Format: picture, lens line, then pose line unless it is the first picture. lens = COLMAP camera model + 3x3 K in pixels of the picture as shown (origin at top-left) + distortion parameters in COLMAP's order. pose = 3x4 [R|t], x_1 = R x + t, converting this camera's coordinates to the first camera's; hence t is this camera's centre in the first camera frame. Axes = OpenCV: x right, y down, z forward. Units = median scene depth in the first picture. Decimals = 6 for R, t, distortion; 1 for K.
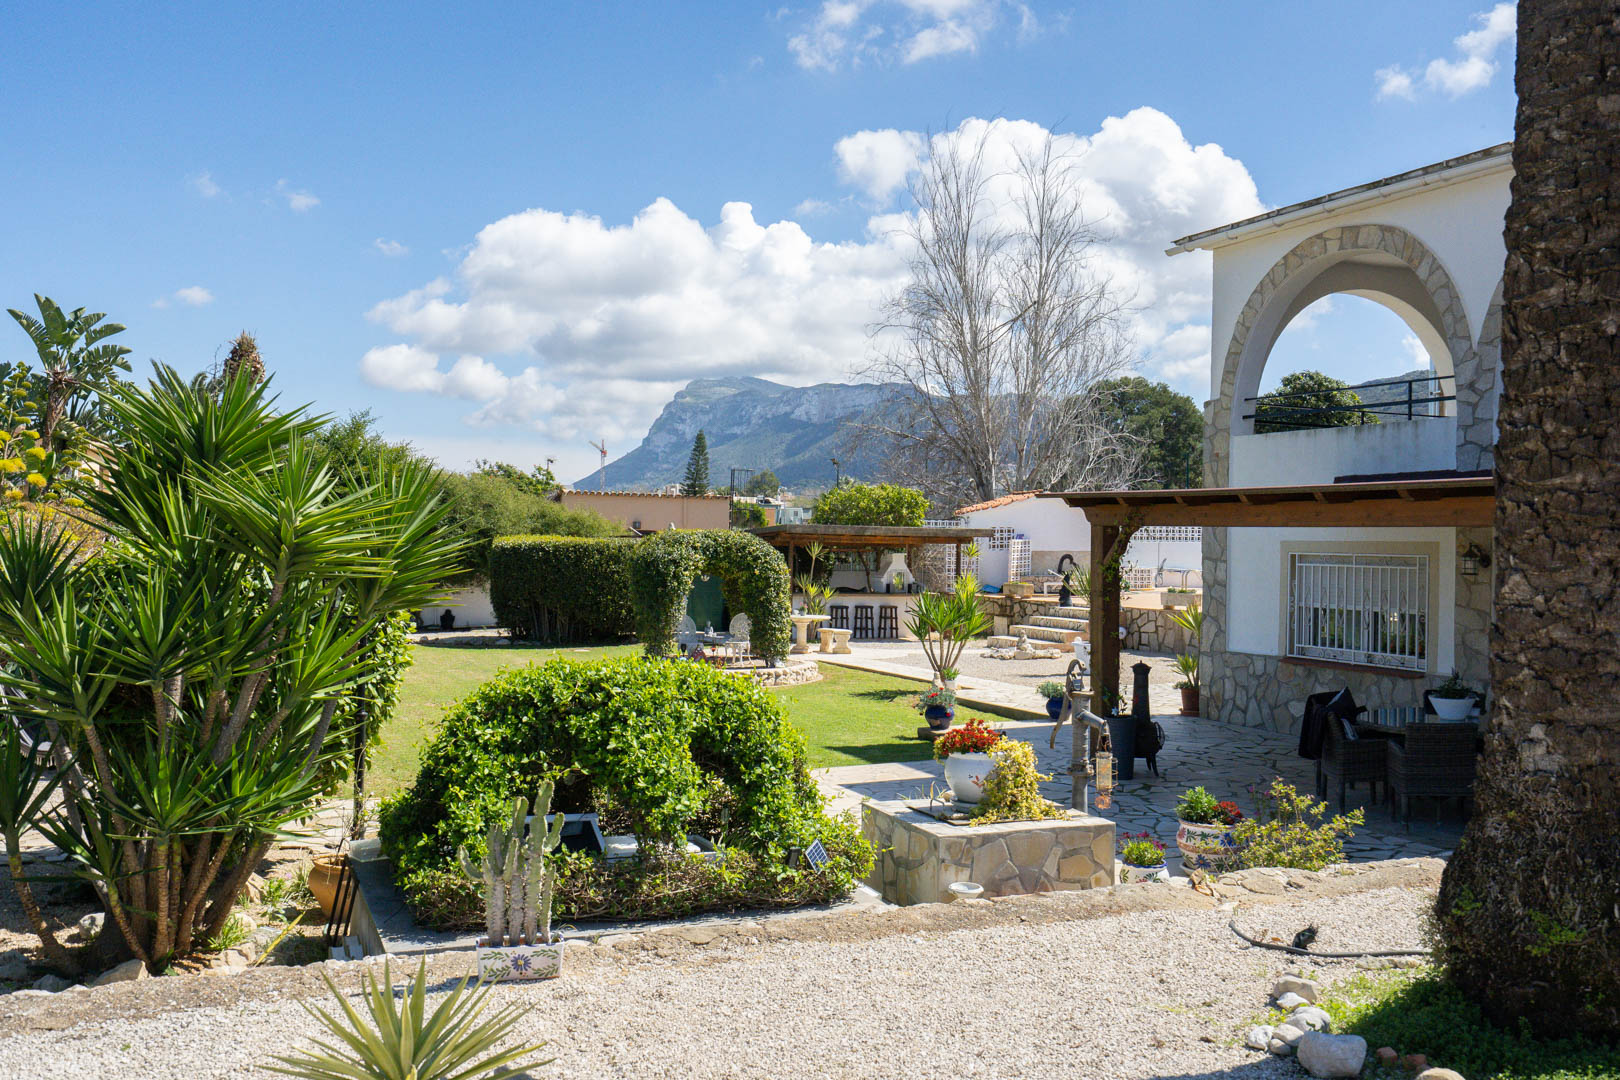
lens RADIAL K [[1451.2, 0, 807.9], [0, 1451.2, 544.4], [0, 0, 1]] dist [0.012453, 0.004666]
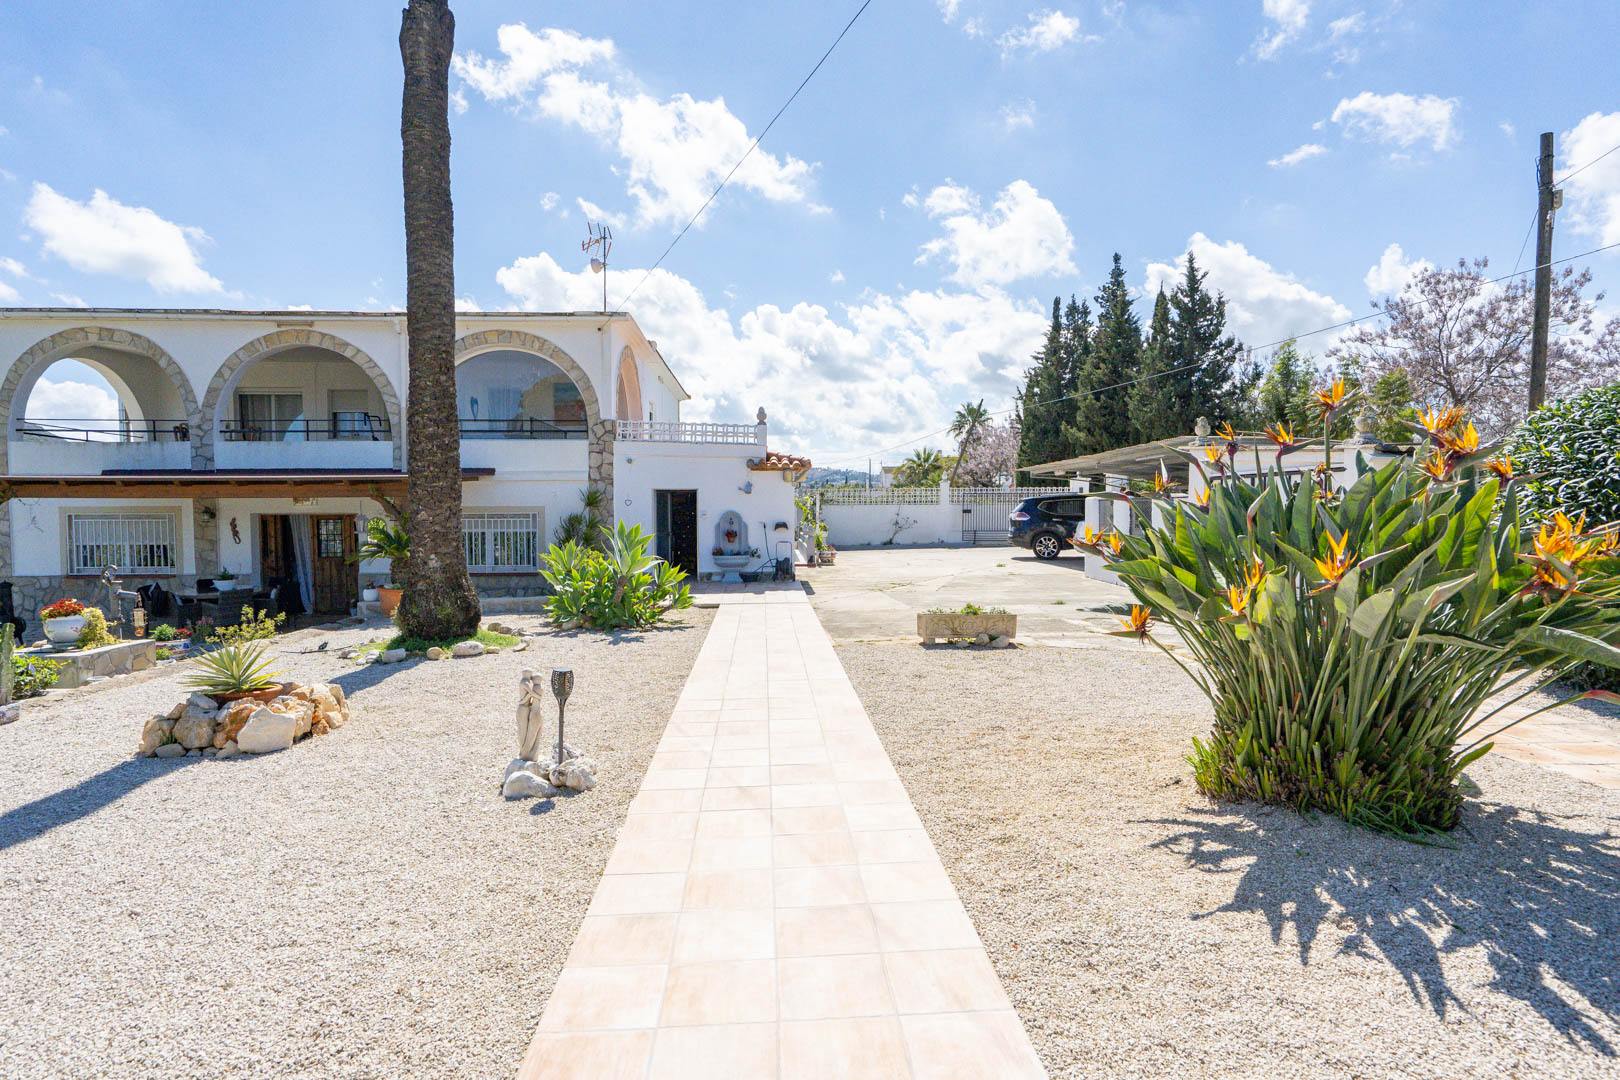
lens RADIAL K [[842.0, 0, 808.9], [0, 842.0, 538.5], [0, 0, 1]] dist [-0.000718, -0.000160]
pose [[0.338709, -0.044211, 0.939852, -0.341932], [0.011781, 0.999016, 0.042748, 0.003361], [-0.940817, -0.003406, 0.338897, -0.166410]]
